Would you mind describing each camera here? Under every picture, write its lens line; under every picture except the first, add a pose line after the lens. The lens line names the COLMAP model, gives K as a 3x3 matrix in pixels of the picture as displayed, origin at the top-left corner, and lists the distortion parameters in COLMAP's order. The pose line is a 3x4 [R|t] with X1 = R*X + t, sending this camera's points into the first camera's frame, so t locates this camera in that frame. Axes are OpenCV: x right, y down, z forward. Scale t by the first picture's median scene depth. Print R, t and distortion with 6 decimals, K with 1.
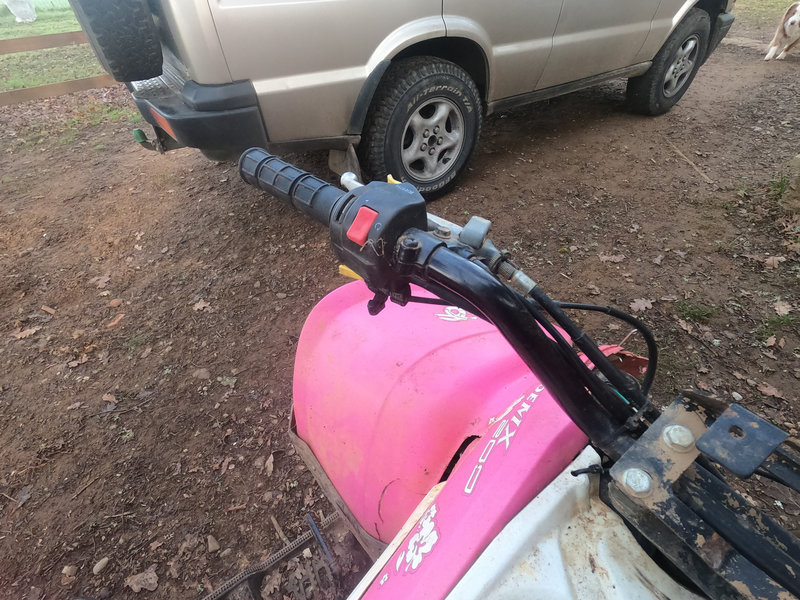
lens RADIAL K [[378.3, 0, 403.6], [0, 378.3, 300.5], [0, 0, 1]] dist [-0.000486, -0.000903]
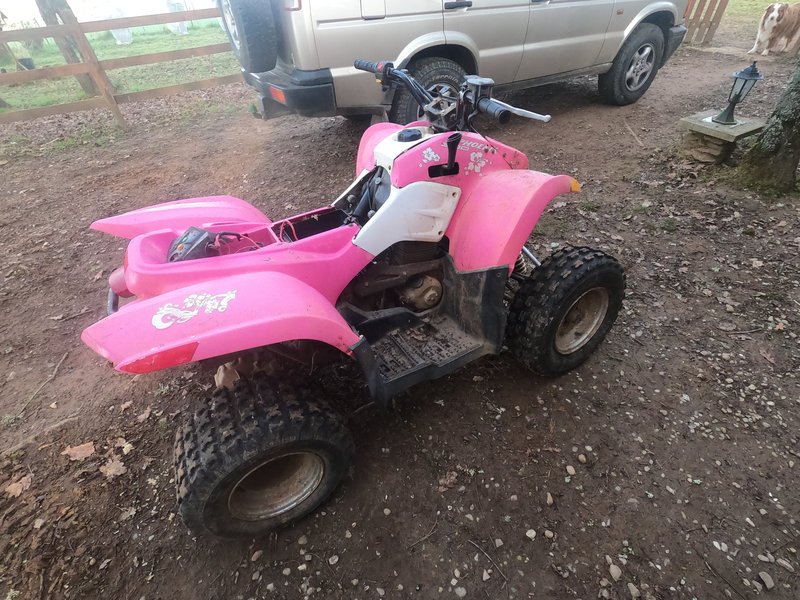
lens RADIAL K [[376.0, 0, 405.1], [0, 376.0, 297.1], [0, 0, 1]] dist [-0.002052, -0.000085]
pose [[0.996156, 0.037862, -0.078989, 0.089240], [-0.040742, 0.998550, -0.035173, 0.374537], [0.077542, 0.038256, 0.996255, -0.480316]]
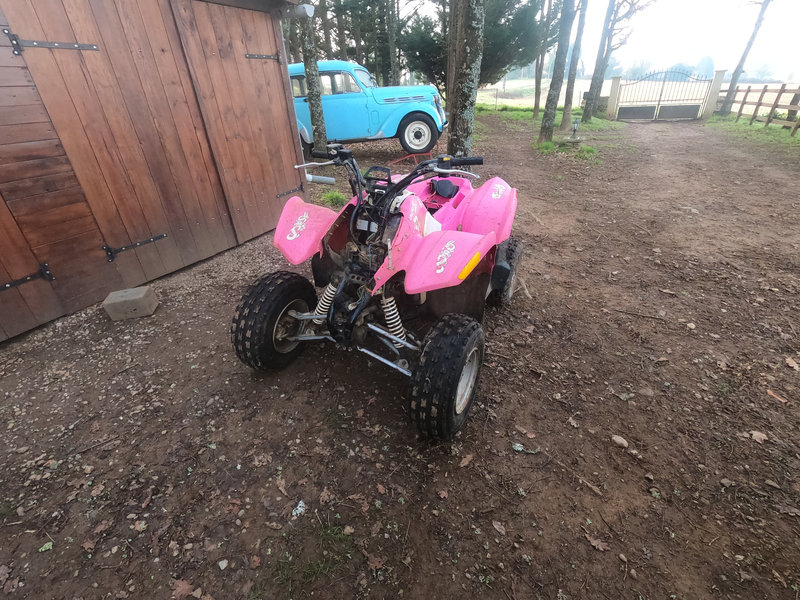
lens RADIAL K [[383.5, 0, 400.5], [0, 383.5, 303.3], [0, 0, 1]] dist [-0.001718, -0.000224]
pose [[-0.871203, 0.287142, -0.398190, 0.423797], [-0.303205, 0.323192, 0.896445, -0.561351], [0.386098, 0.901719, -0.194503, 0.472546]]
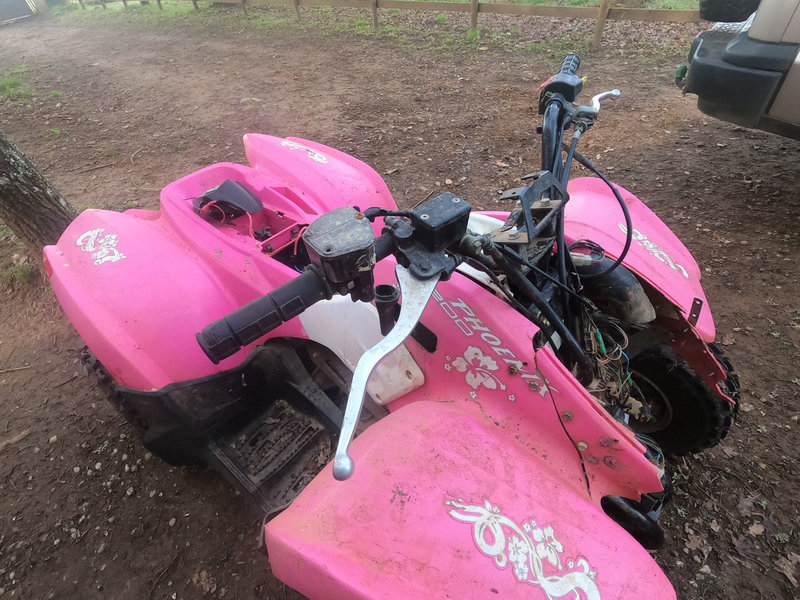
lens RADIAL K [[383.5, 0, 400.5], [0, 383.5, 303.3], [0, 0, 1]] dist [-0.001718, -0.000224]
pose [[0.291254, 0.691775, -0.660771, 0.268998], [-0.608288, 0.667020, 0.430197, 0.033015], [0.738347, 0.276643, 0.615071, -0.106731]]
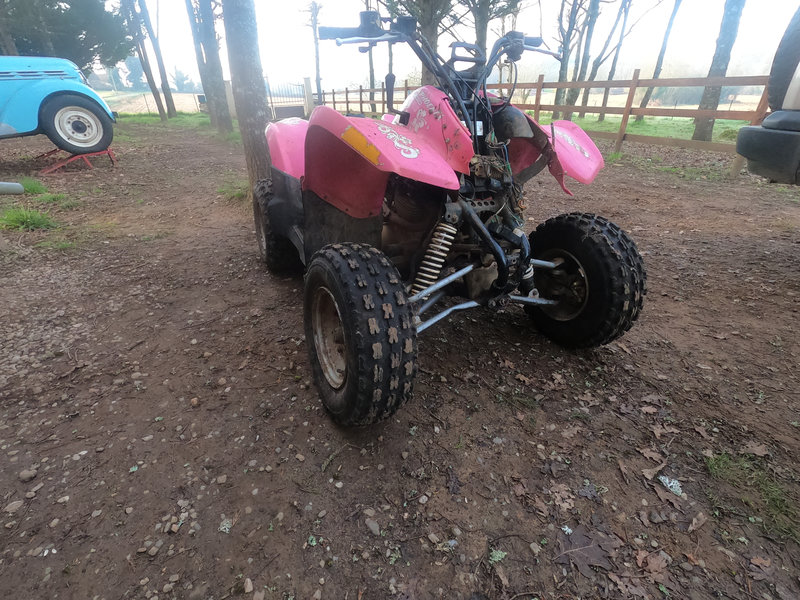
lens RADIAL K [[383.5, 0, 400.5], [0, 383.5, 303.3], [0, 0, 1]] dist [-0.001718, -0.000224]
pose [[-0.141901, 0.504276, -0.851804, 0.738650], [-0.677611, 0.577809, 0.454951, 0.062628], [0.721600, 0.641750, 0.259711, 0.105370]]
